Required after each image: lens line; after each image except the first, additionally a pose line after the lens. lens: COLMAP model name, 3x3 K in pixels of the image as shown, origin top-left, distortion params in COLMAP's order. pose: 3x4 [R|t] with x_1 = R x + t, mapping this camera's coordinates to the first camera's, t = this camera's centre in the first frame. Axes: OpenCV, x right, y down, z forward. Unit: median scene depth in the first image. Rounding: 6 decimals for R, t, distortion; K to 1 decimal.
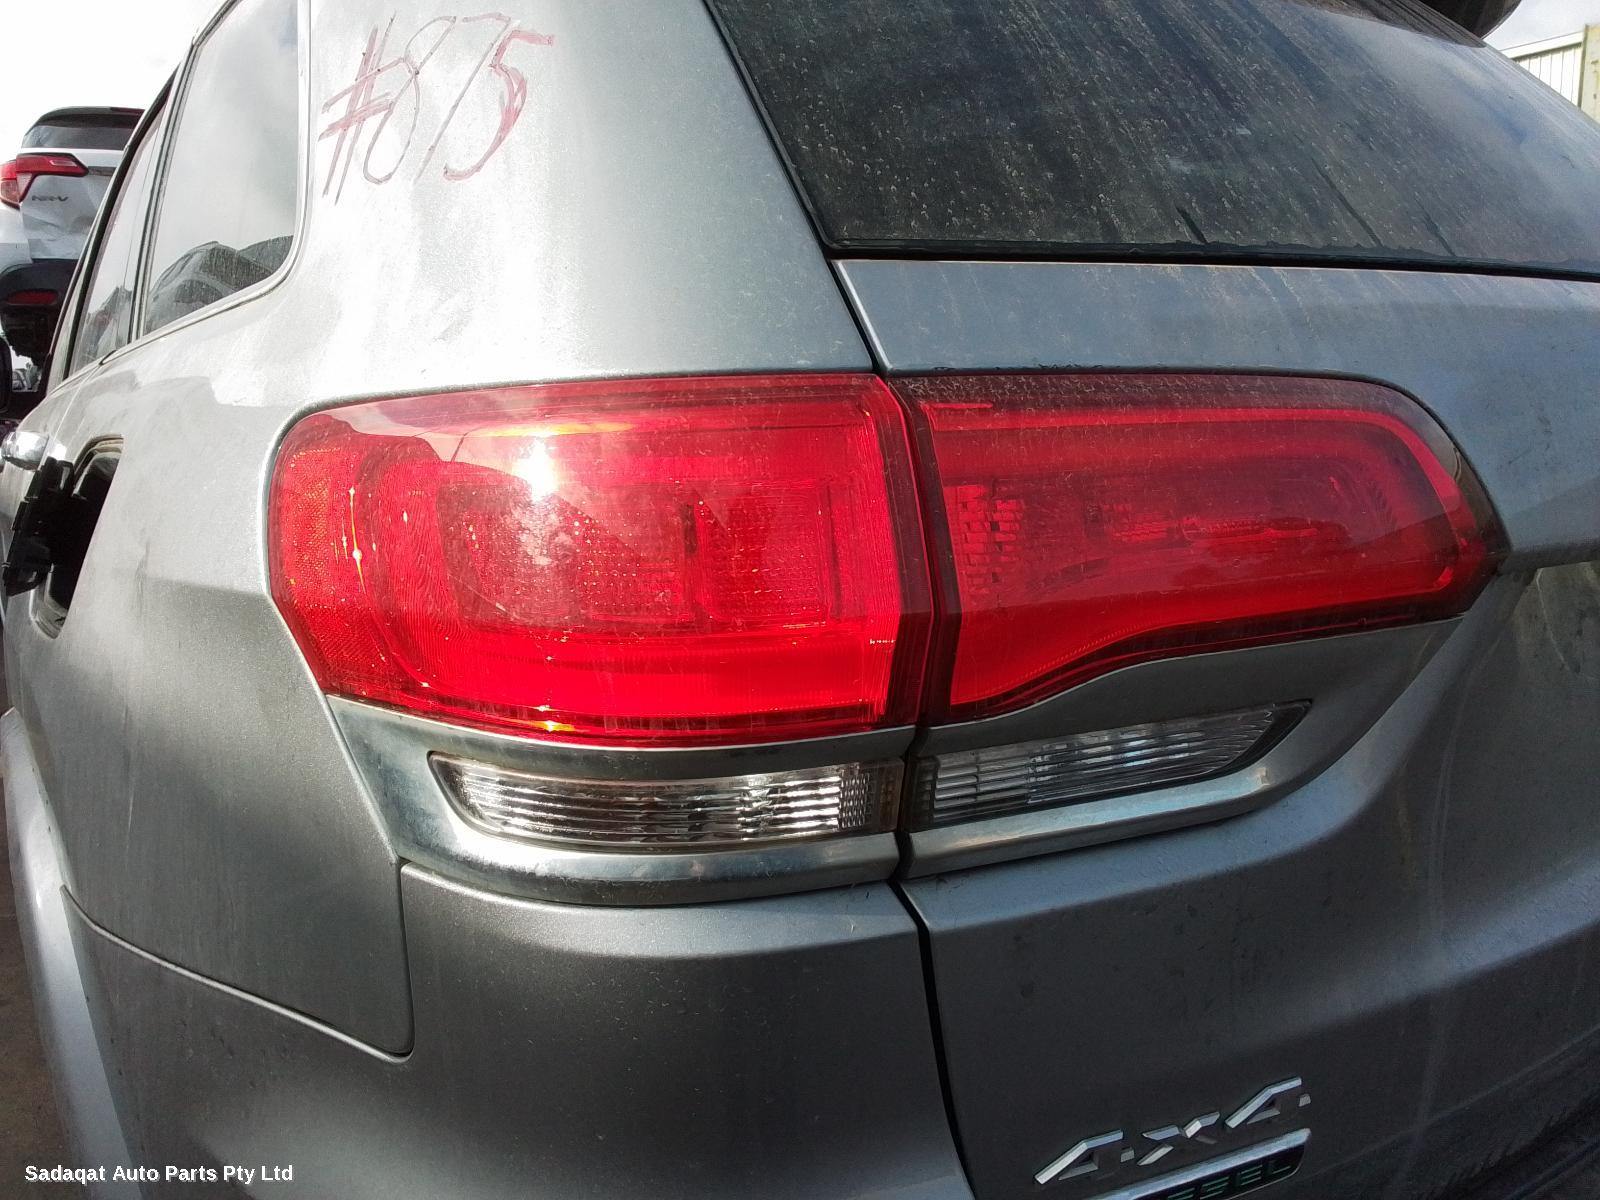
lens RADIAL K [[1129.7, 0, 807.6], [0, 1129.7, 589.7], [0, 0, 1]] dist [0.067395, -0.078197]
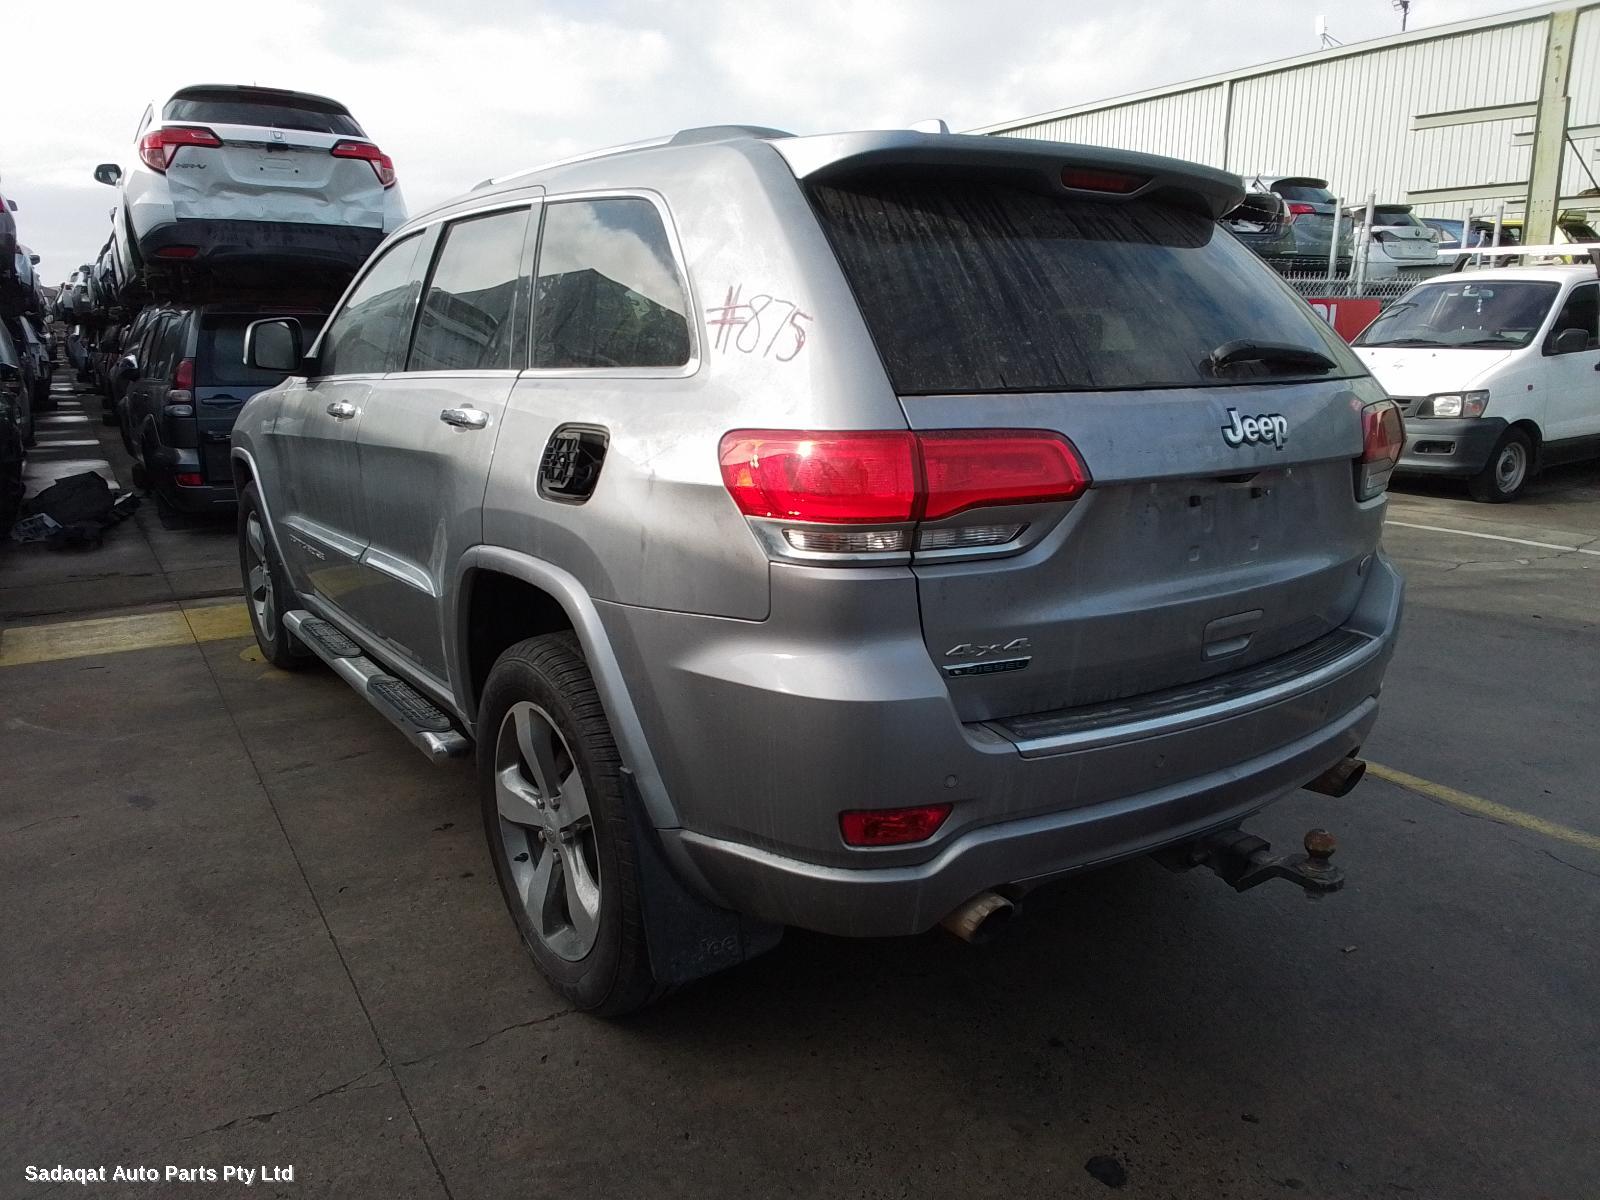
lens RADIAL K [[1129.7, 0, 788.9], [0, 1129.7, 588.4], [0, 0, 1]] dist [0.067395, -0.078197]
pose [[0.999586, 0.024923, -0.014361, -0.238434], [-0.024050, 0.998022, 0.058080, 0.114140], [0.015780, -0.057711, 0.998209, -2.455496]]
